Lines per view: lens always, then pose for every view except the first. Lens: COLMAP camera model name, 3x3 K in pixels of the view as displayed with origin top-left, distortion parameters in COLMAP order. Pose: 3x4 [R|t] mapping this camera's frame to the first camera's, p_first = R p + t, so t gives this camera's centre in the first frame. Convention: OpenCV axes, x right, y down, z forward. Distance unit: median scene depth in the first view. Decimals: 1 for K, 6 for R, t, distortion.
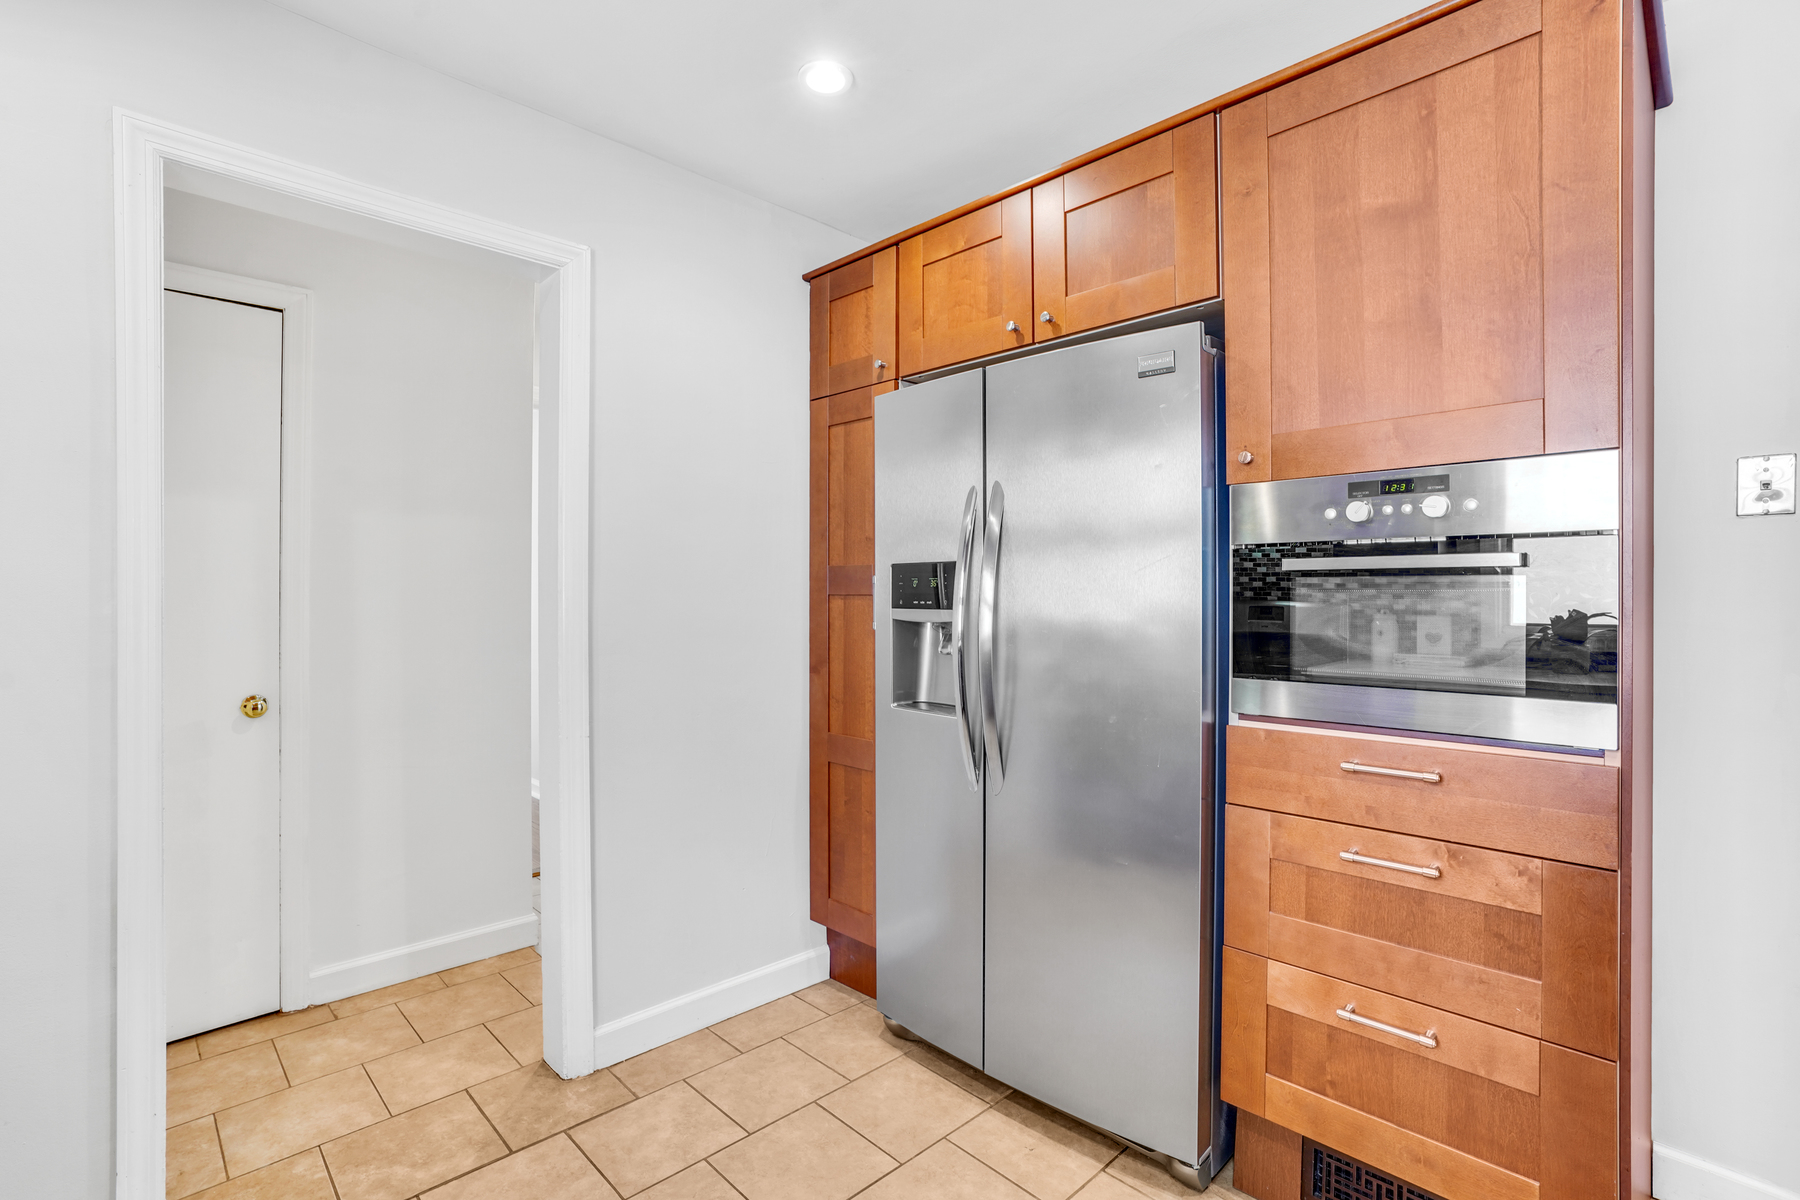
lens RADIAL K [[820.7, 0, 907.1], [0, 820.7, 591.6], [0, 0, 1]] dist [-0.000395, -0.000106]
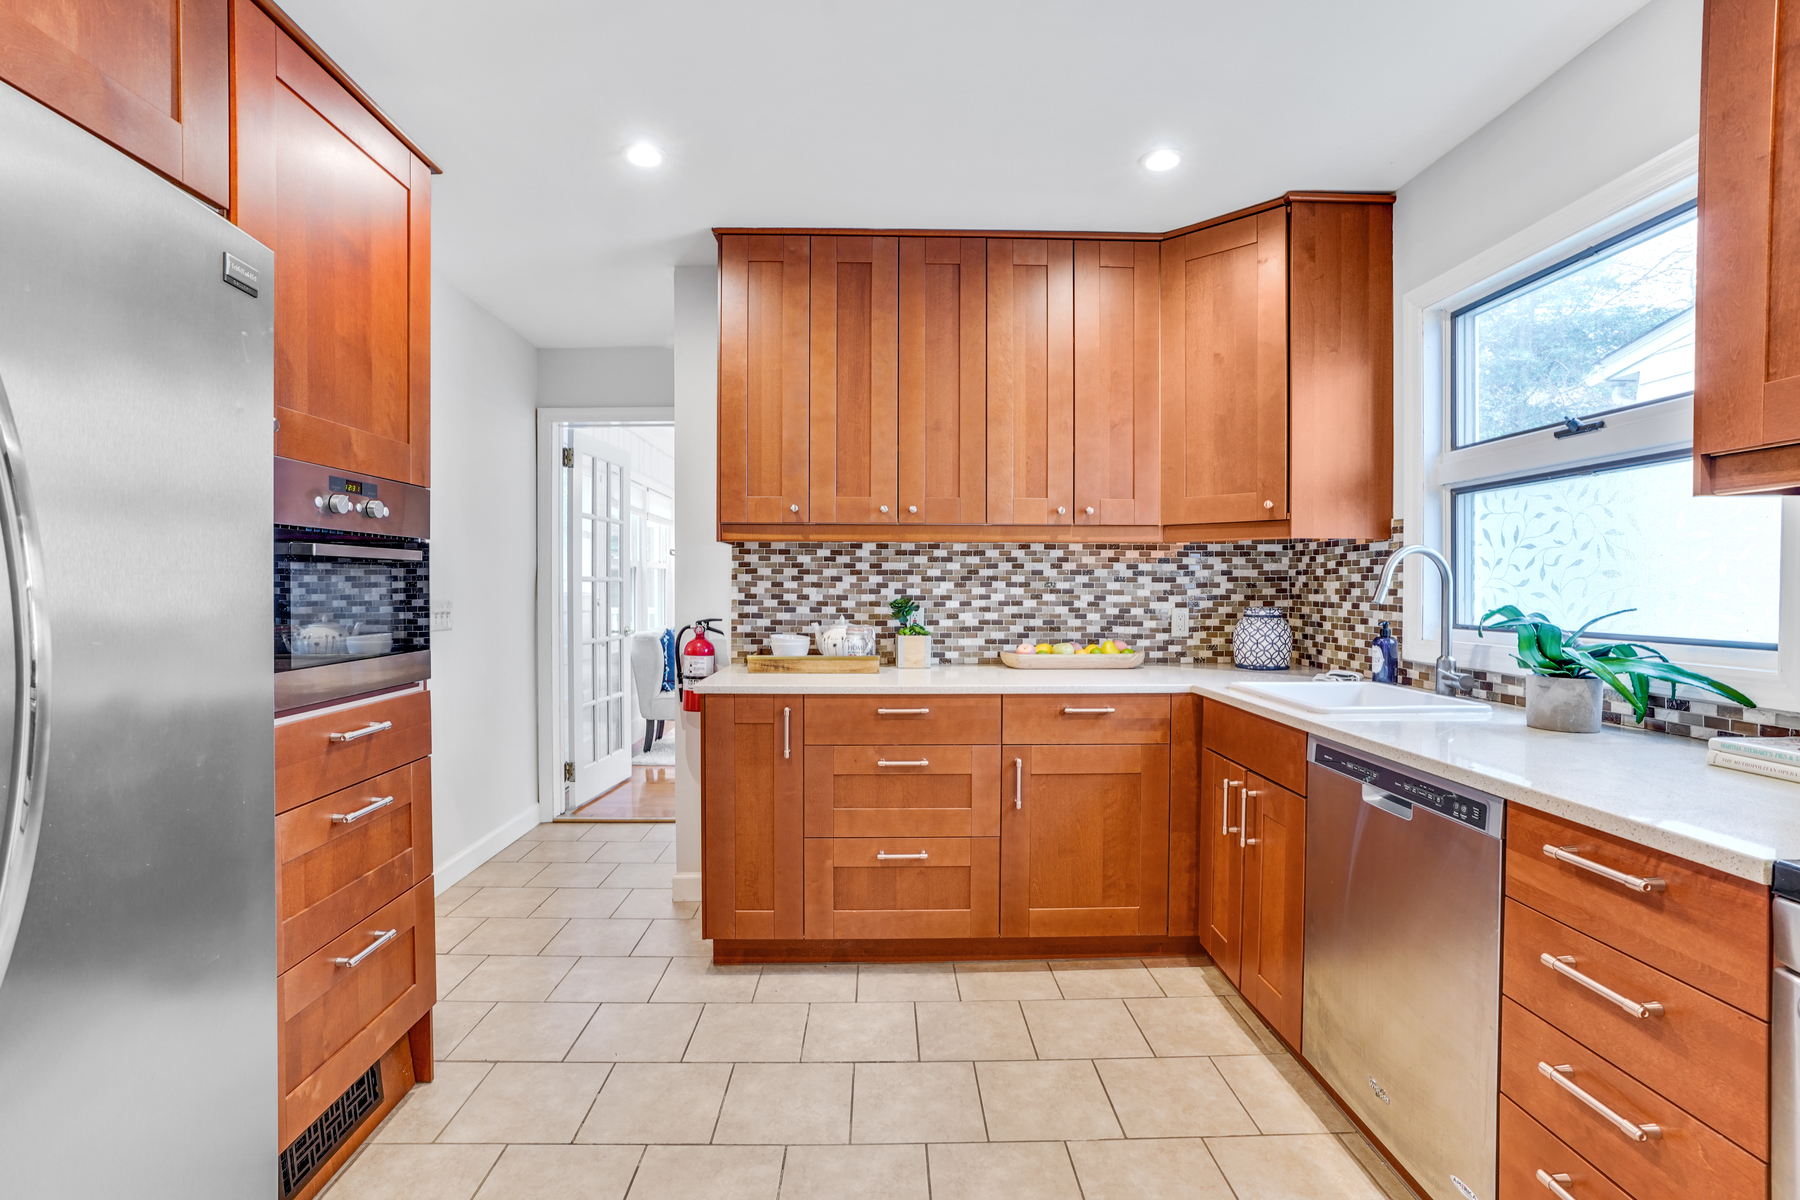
lens RADIAL K [[820.7, 0, 907.1], [0, 820.7, 591.6], [0, 0, 1]] dist [-0.000395, -0.000106]
pose [[-0.722709, -0.003357, 0.691144, -0.769809], [-0.007123, 0.999971, -0.002592, 0.016609], [-0.691116, -0.006796, -0.722712, 1.295693]]
